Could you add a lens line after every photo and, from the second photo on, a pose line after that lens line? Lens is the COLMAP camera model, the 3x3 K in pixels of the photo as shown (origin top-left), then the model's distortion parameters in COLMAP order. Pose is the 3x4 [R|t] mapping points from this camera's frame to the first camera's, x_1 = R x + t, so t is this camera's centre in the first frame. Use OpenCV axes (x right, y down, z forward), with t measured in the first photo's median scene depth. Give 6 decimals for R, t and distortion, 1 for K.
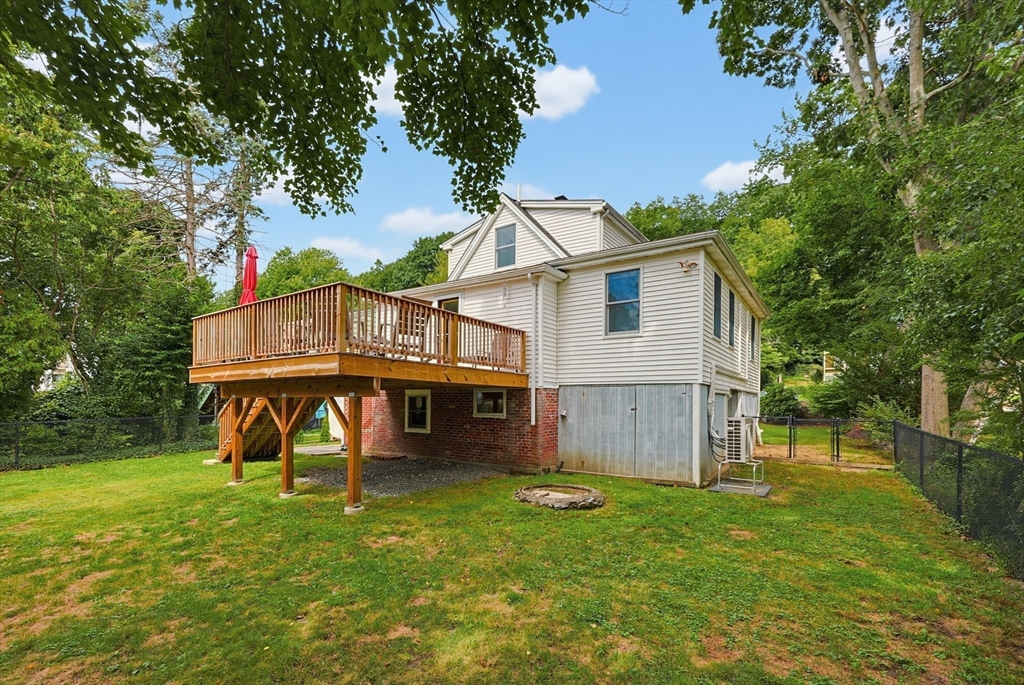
lens RADIAL K [[449.2, 0, 512.8], [0, 449.2, 404.8], [0, 0, 1]] dist [-0.000286, -0.000046]
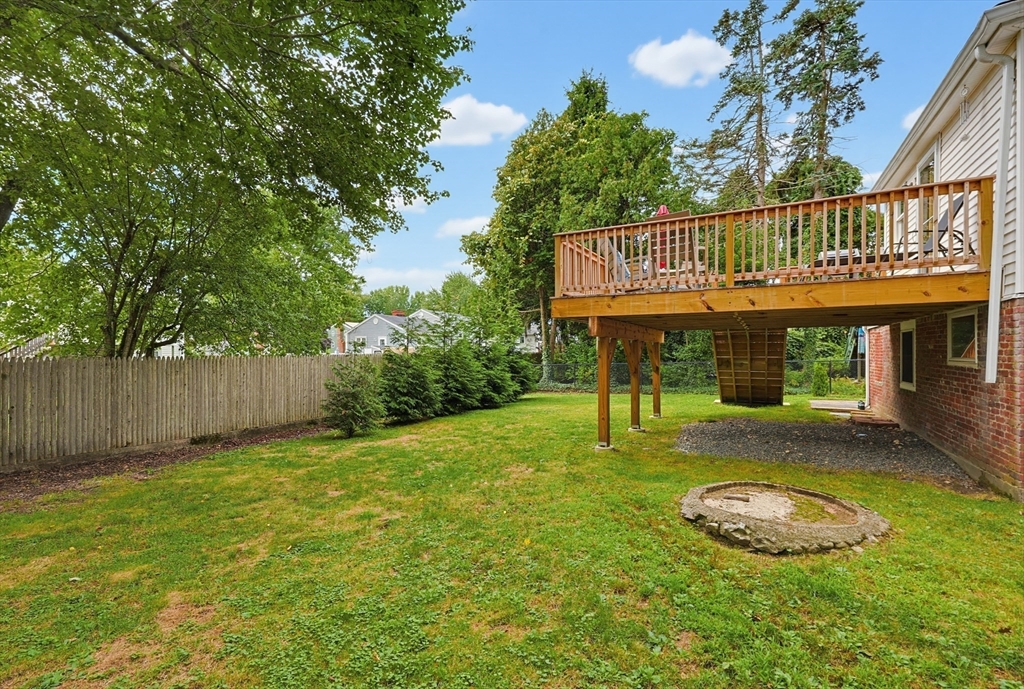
lens RADIAL K [[447.8, 0, 512.0], [0, 447.8, 344.5], [0, 0, 1]] dist [-0.000219, -0.000081]
pose [[0.097400, -0.024783, -0.994937, 0.437681], [0.002096, 0.999693, -0.024696, 0.016735], [0.995243, 0.000320, 0.097422, 0.484549]]
